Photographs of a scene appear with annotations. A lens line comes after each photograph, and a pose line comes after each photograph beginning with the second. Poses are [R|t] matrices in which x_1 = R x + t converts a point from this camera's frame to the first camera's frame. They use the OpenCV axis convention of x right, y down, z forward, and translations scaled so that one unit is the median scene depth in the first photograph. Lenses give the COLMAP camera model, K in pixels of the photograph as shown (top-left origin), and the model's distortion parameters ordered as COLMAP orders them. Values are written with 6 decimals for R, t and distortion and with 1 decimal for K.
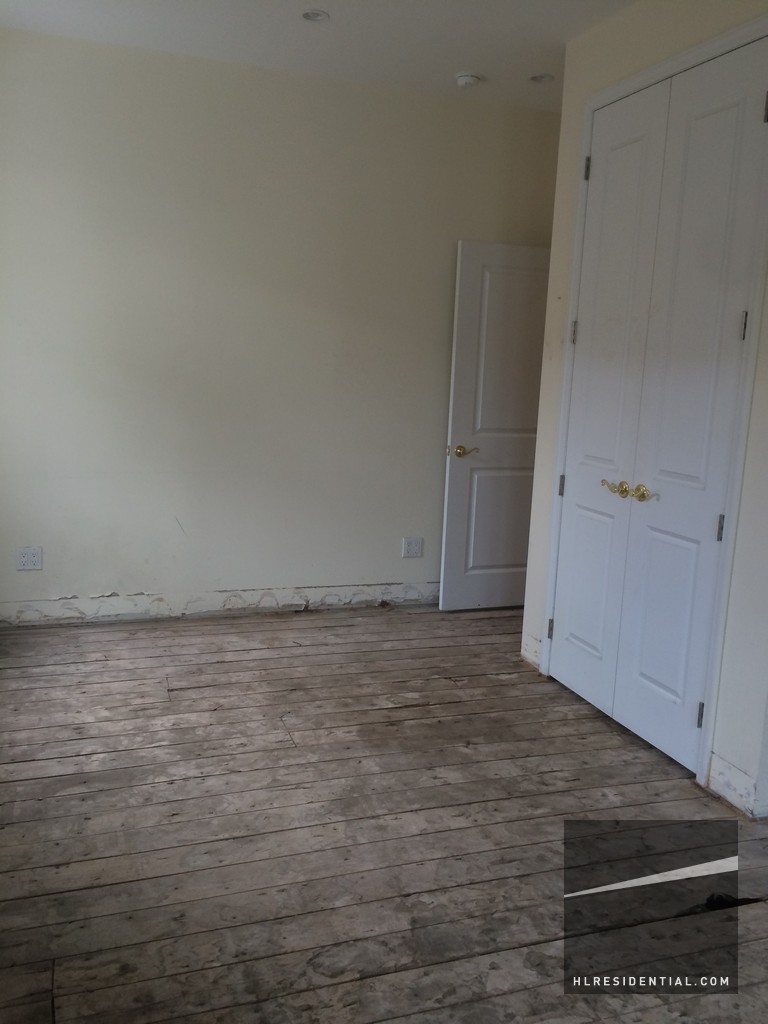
lens RADIAL K [[875.0, 0, 383.5], [0, 875.0, 512.2], [0, 0, 1]] dist [0.015936, -0.028449]
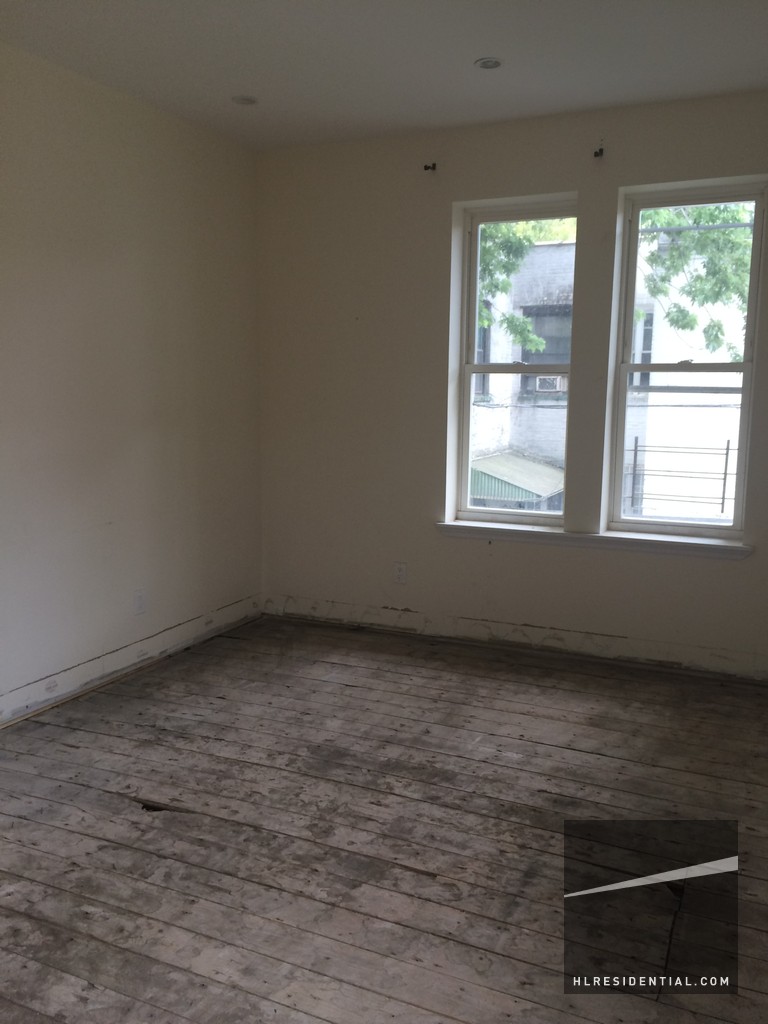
lens RADIAL K [[875.0, 0, 381.3], [0, 875.0, 508.5], [0, 0, 1]] dist [0.015936, -0.028449]
pose [[-0.705204, -0.148705, 0.693235, -0.736162], [0.082771, 0.953805, 0.288800, -0.341947], [-0.704156, 0.261043, -0.660318, 1.668349]]
